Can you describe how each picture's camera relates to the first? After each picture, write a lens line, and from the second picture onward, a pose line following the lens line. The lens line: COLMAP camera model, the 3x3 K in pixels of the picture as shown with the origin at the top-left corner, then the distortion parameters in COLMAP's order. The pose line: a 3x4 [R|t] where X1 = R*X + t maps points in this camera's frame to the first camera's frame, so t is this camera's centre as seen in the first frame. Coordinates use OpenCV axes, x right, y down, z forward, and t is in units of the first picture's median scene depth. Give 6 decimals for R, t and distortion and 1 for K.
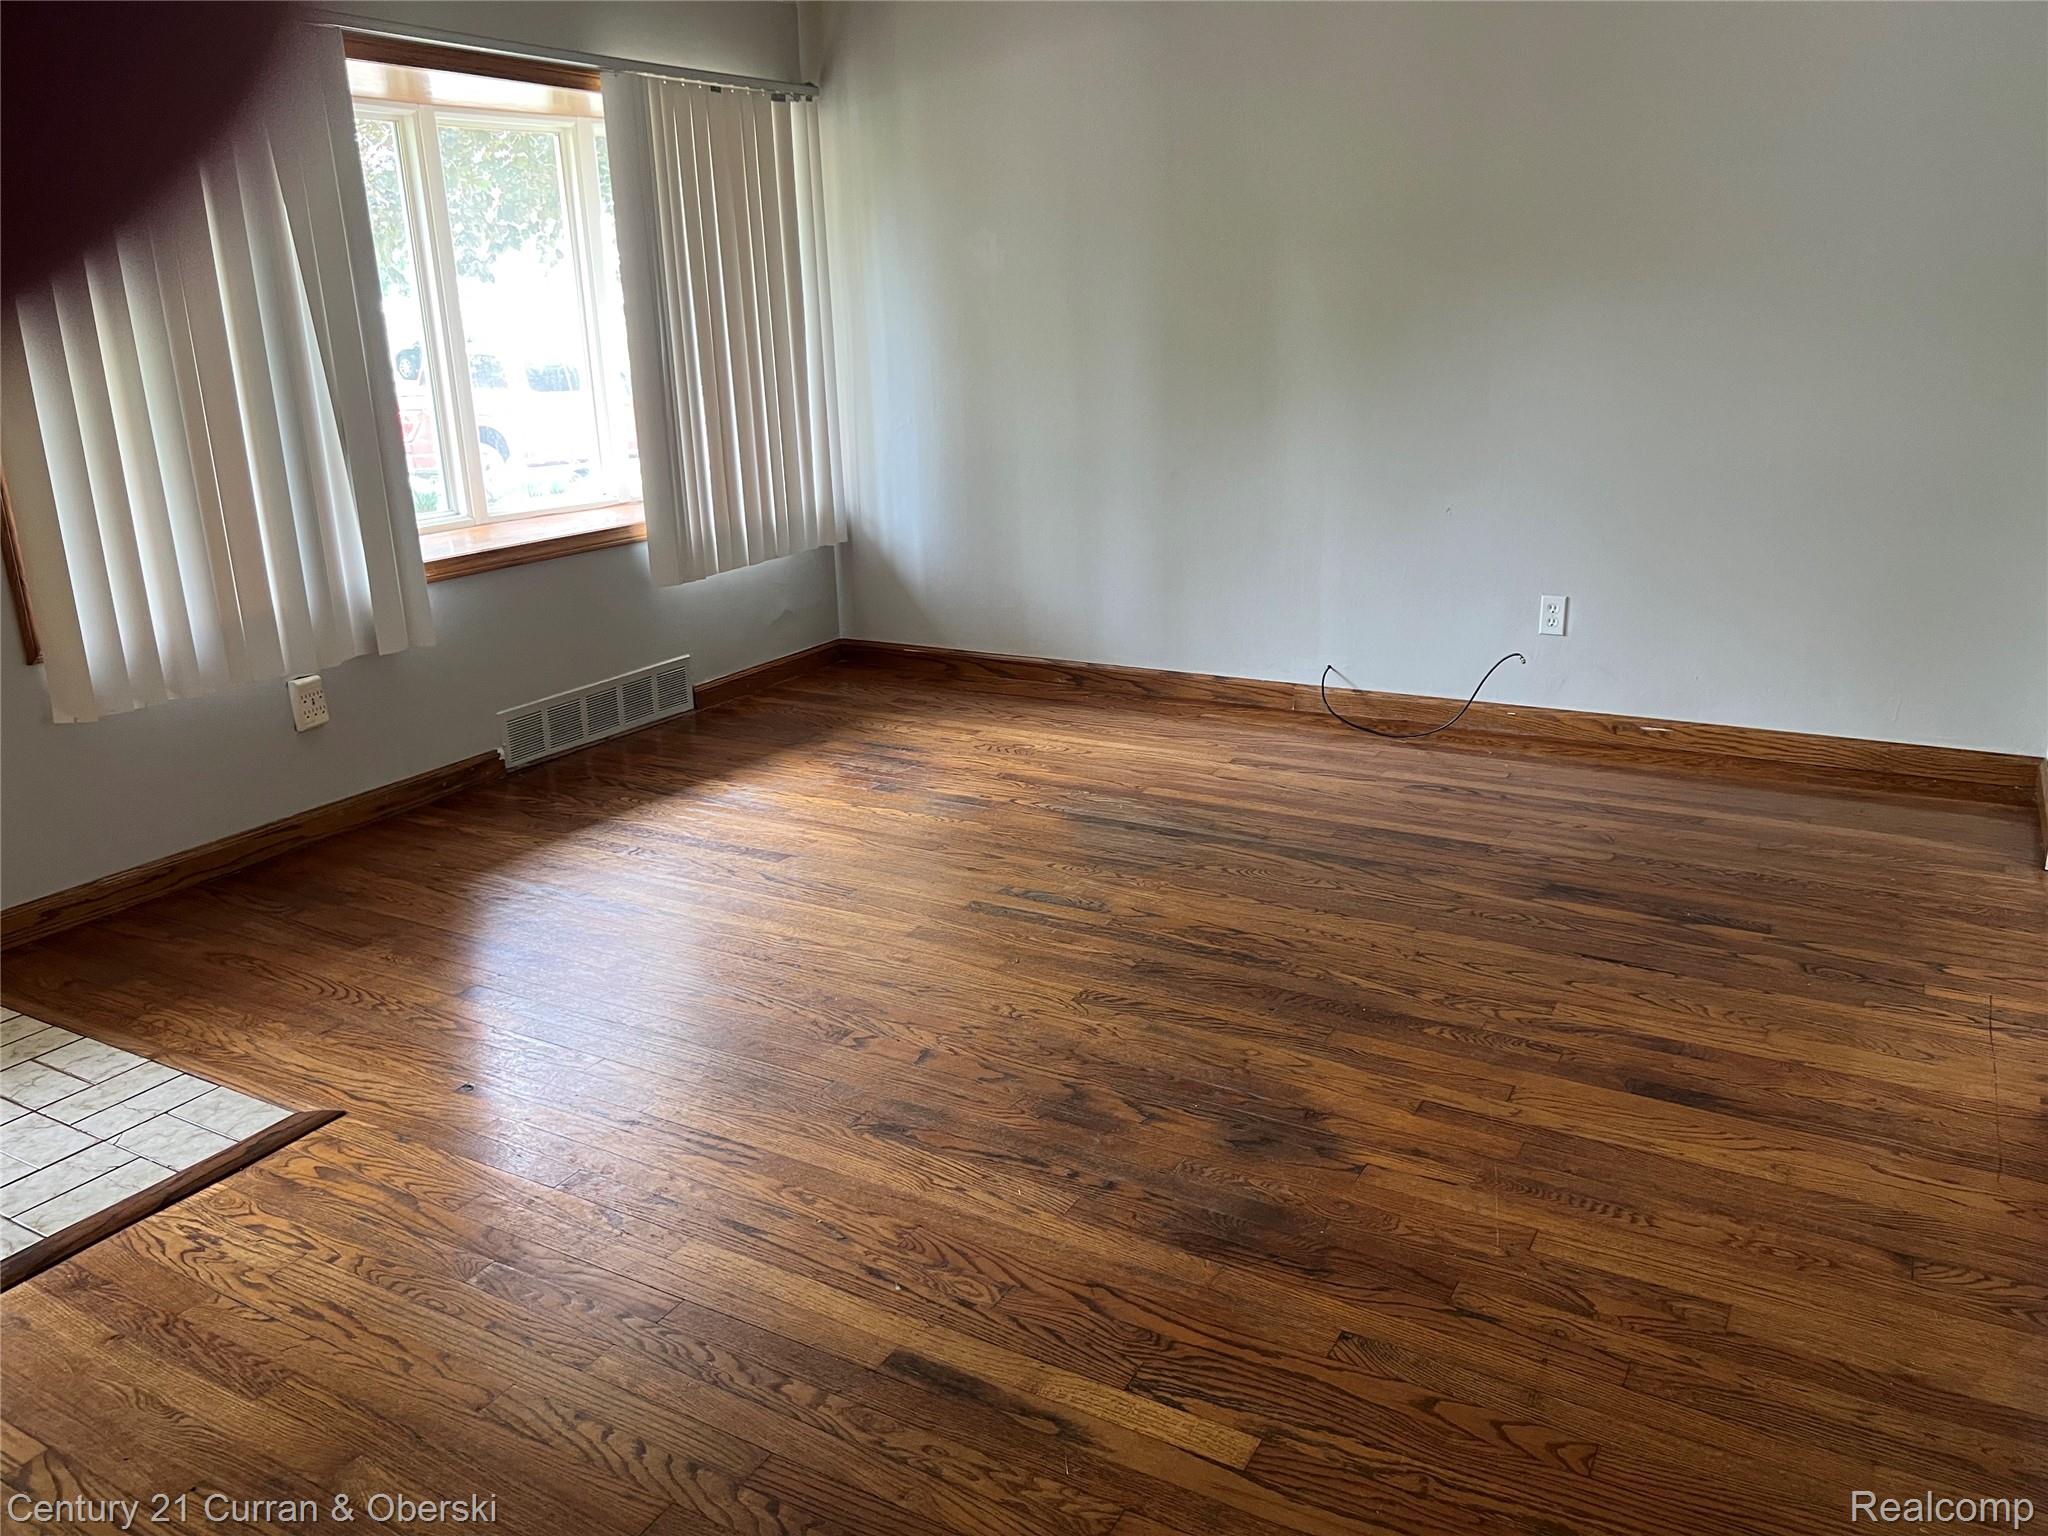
lens RADIAL K [[1522.6, 0, 1033.0], [0, 1522.6, 735.6], [0, 0, 1]] dist [0.090151, -0.100763]
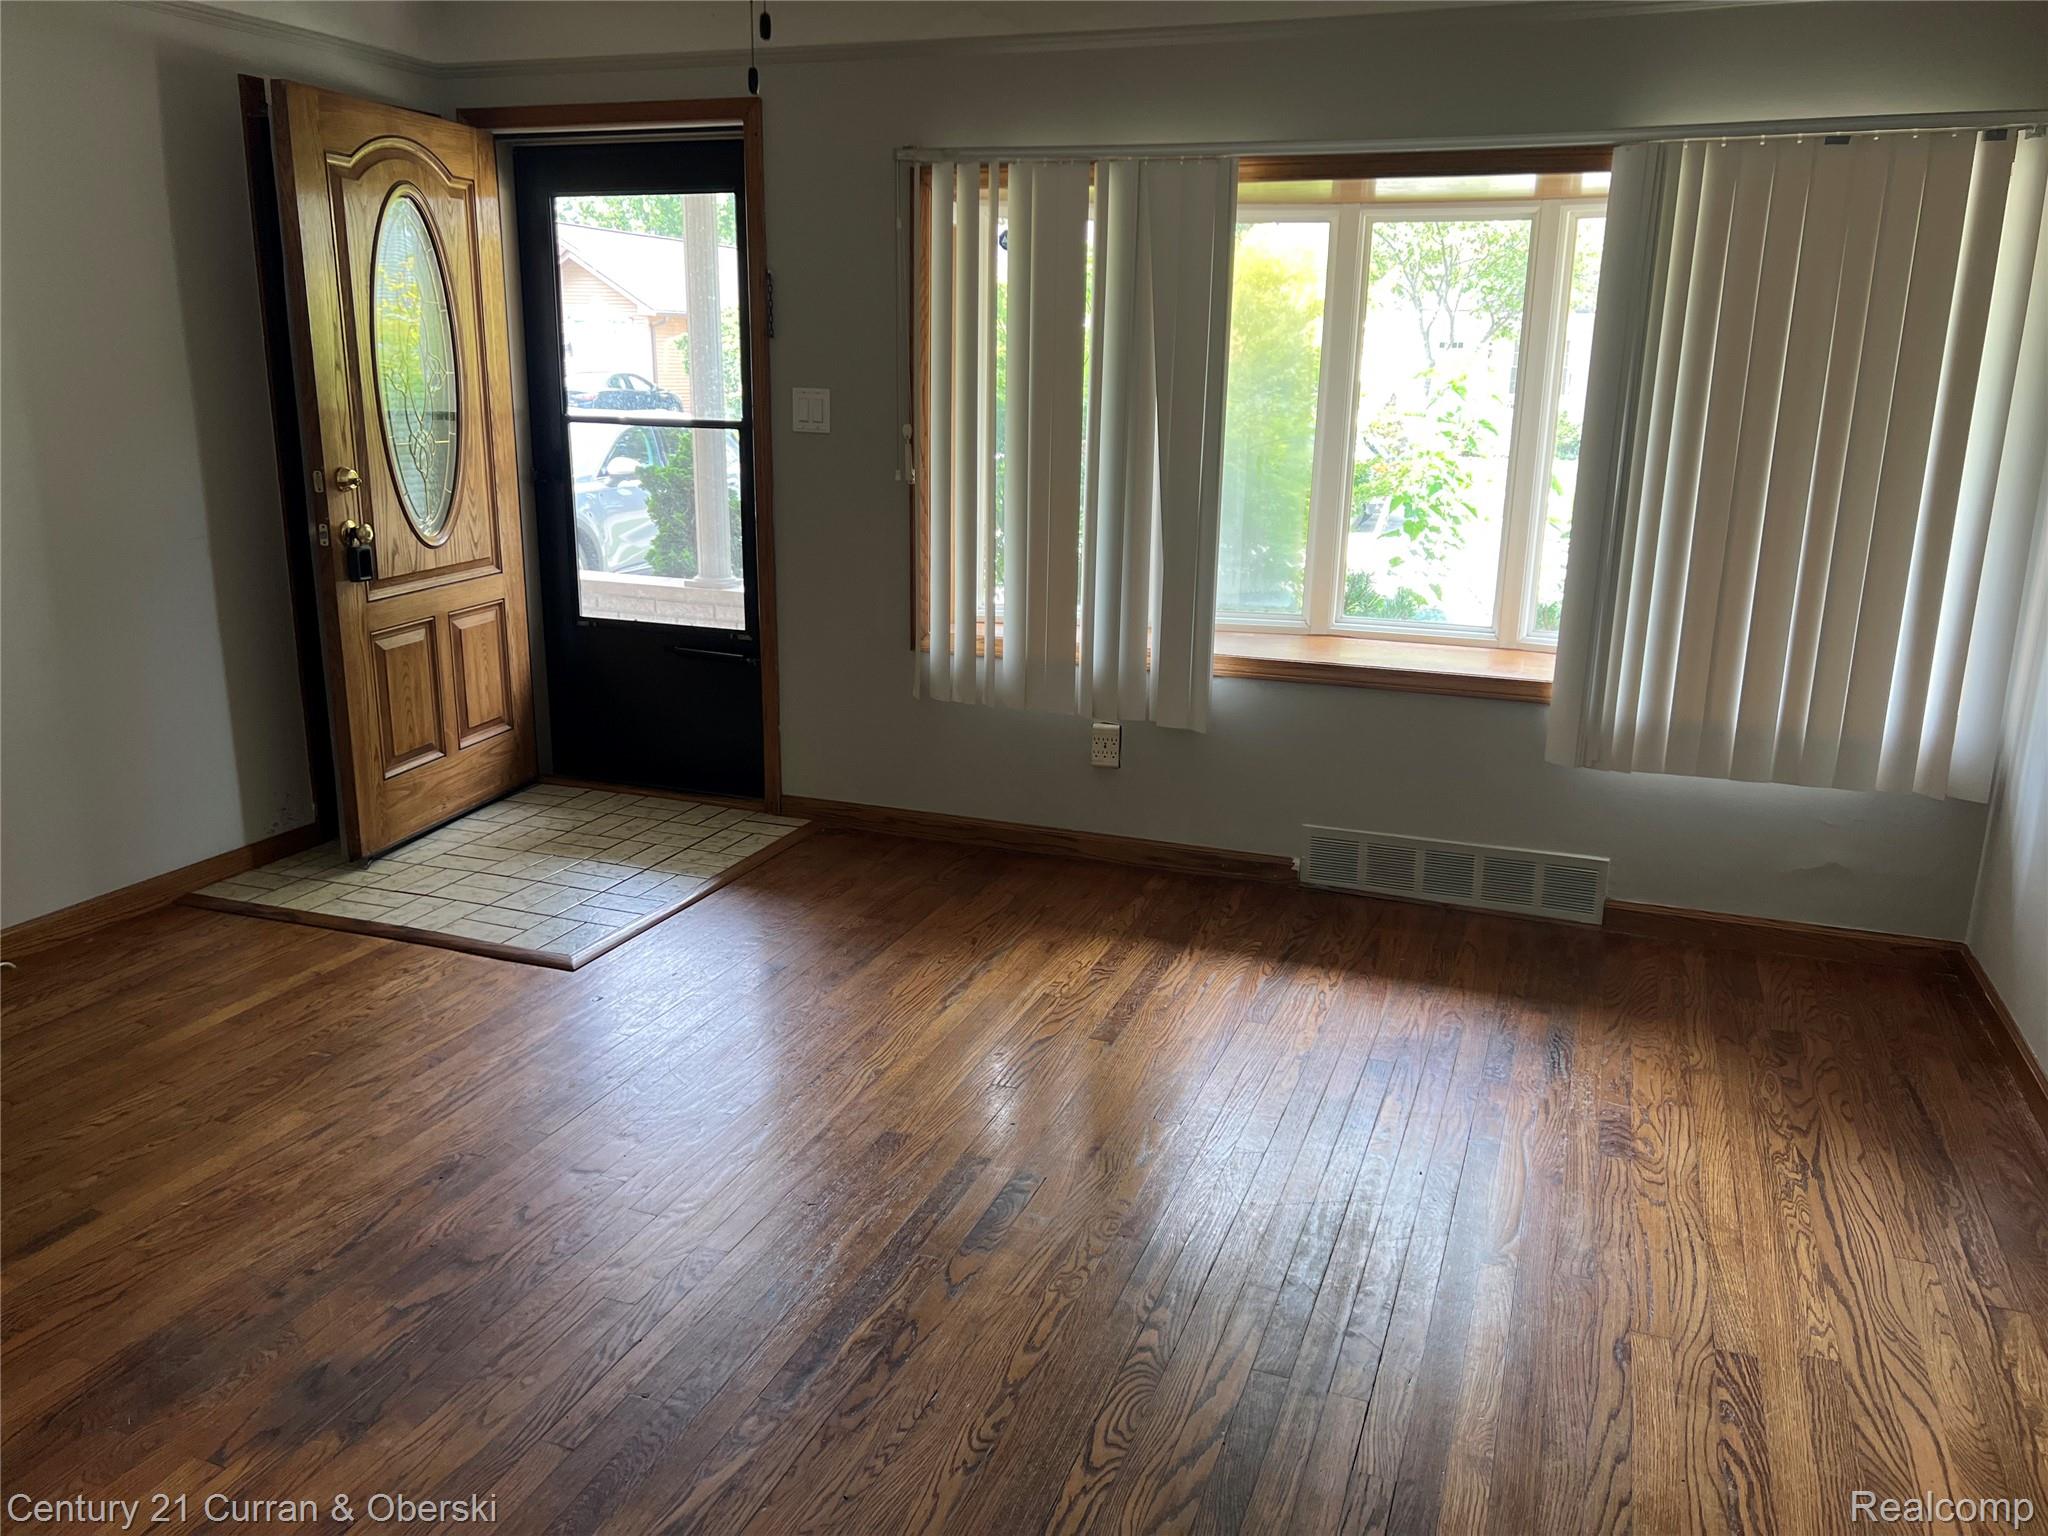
lens RADIAL K [[1522.6, 0, 1033.0], [0, 1522.6, 735.6], [0, 0, 1]] dist [0.090151, -0.100763]
pose [[0.161304, 0.263364, -0.951115, 0.568712], [-0.287822, 0.934394, 0.209921, -0.235536], [0.944002, 0.239891, 0.226524, 0.635620]]
